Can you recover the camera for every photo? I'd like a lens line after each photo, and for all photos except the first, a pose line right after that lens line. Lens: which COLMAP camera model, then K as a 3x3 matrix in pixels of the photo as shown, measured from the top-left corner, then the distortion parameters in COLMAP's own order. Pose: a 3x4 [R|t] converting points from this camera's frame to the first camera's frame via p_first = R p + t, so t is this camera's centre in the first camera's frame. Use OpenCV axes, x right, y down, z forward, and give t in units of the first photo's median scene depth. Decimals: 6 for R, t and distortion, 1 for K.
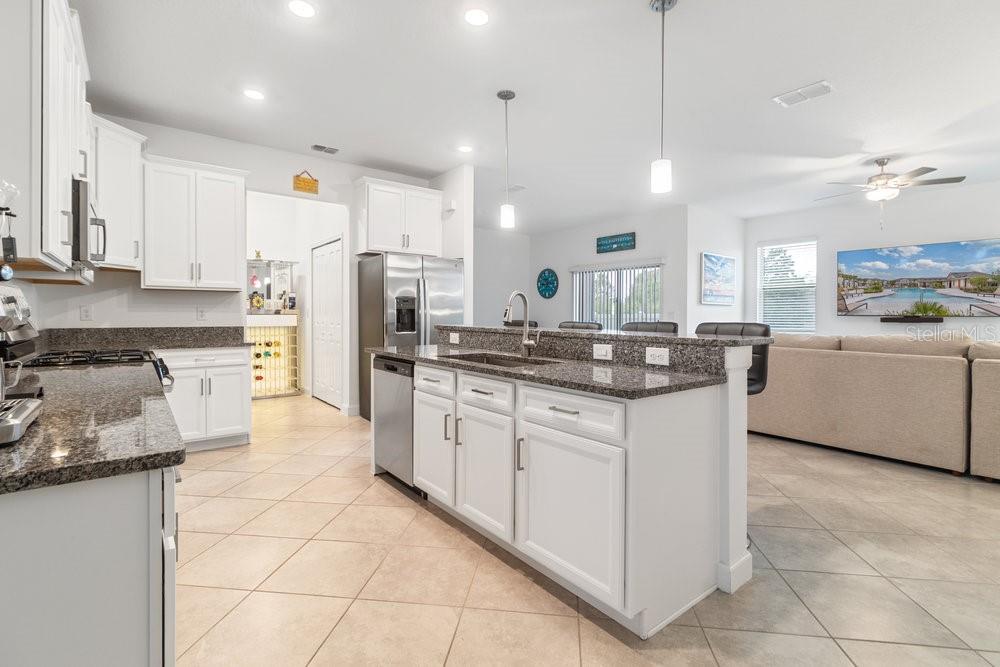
lens RADIAL K [[467.2, 0, 505.8], [0, 467.2, 322.9], [0, 0, 1]] dist [0.003075, 0.000803]
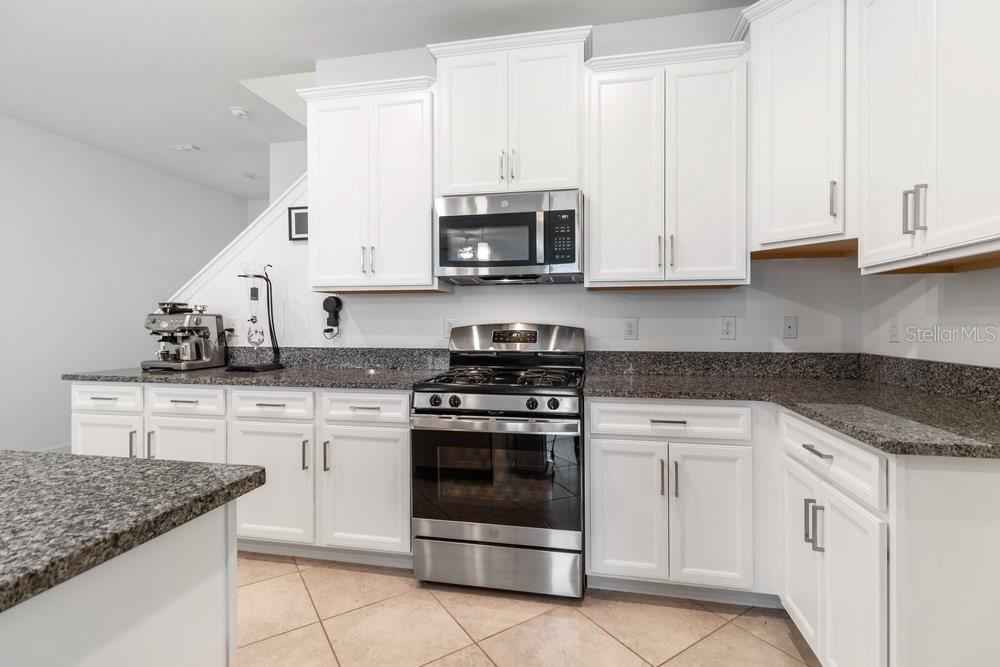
lens RADIAL K [[467.2, 0, 509.8], [0, 467.2, 329.2], [0, 0, 1]] dist [0.003075, 0.000803]
pose [[-0.763737, -0.005936, -0.645500, -0.174795], [-0.019608, 0.999710, 0.014005, -0.015968], [0.645229, 0.023353, -0.763632, 0.908857]]
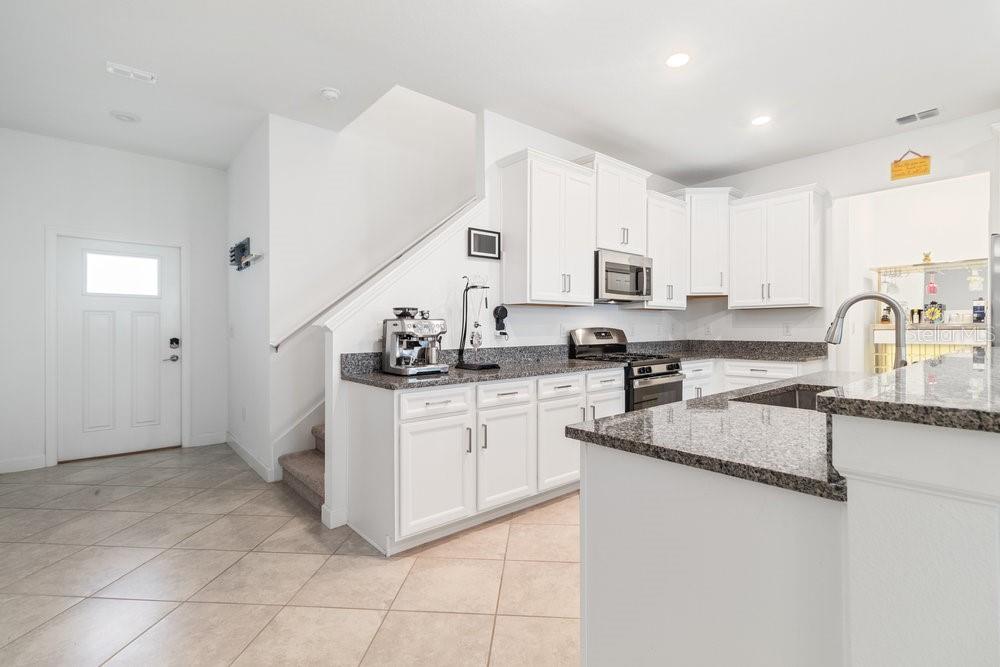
lens RADIAL K [[467.2, 0, 506.0], [0, 467.2, 334.1], [0, 0, 1]] dist [0.003075, 0.000803]
pose [[0.041855, 0.007580, -0.999095, 0.356242], [-0.015111, 0.999862, 0.006953, -0.005721], [0.999009, 0.014806, 0.041964, 0.286111]]
